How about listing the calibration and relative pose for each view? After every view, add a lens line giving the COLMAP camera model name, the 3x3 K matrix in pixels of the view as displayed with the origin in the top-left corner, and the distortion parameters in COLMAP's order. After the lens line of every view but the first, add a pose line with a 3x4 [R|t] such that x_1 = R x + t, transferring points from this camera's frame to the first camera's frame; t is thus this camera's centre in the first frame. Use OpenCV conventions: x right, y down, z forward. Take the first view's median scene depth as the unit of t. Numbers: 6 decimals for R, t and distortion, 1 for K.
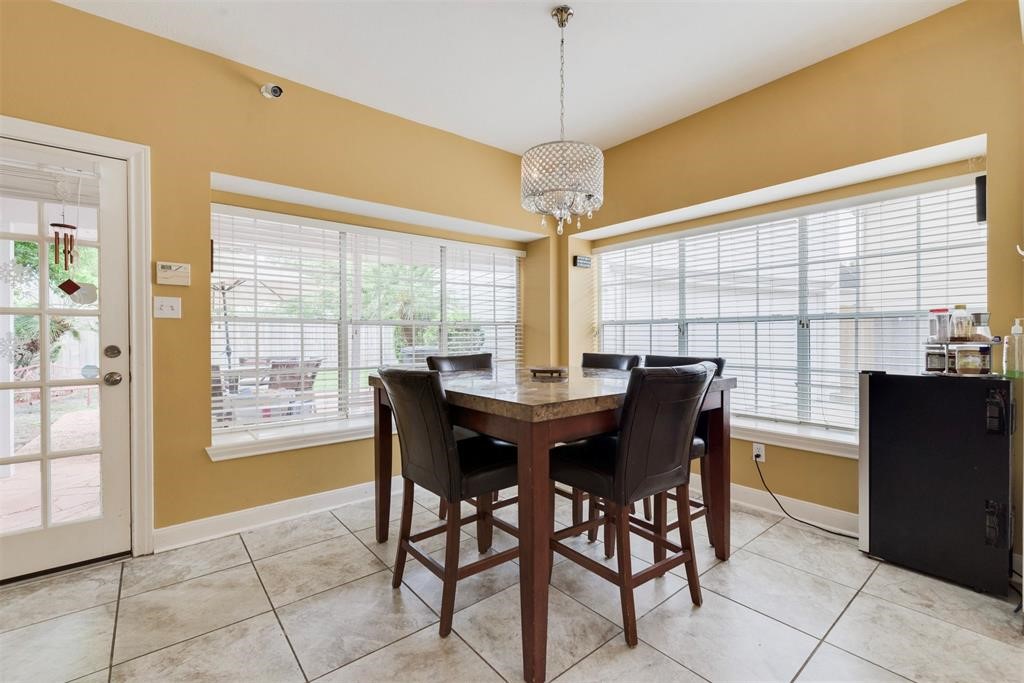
lens RADIAL K [[445.0, 0, 508.2], [0, 445.0, 338.6], [0, 0, 1]] dist [0.000678, -0.000186]
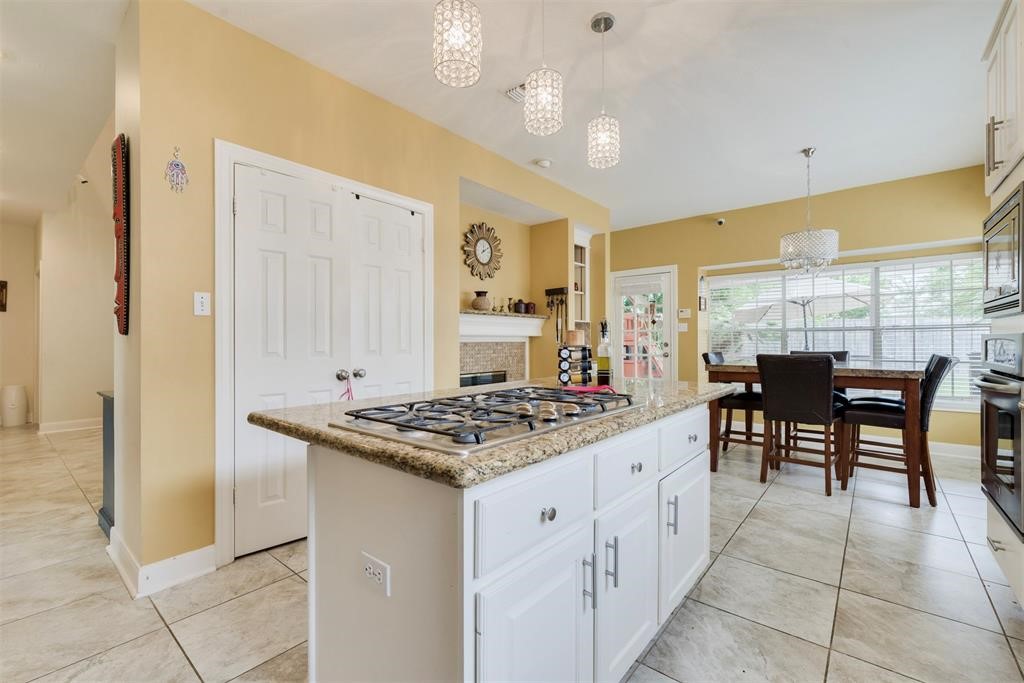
lens RADIAL K [[432.4, 0, 492.6], [0, 432.4, 341.3], [0, 0, 1]] dist [-0.000269, -0.000116]
pose [[0.175198, 0.004912, -0.984521, 1.444301], [-0.000573, 0.999988, 0.004887, -0.004535], [0.984533, -0.000292, 0.175199, -0.468554]]
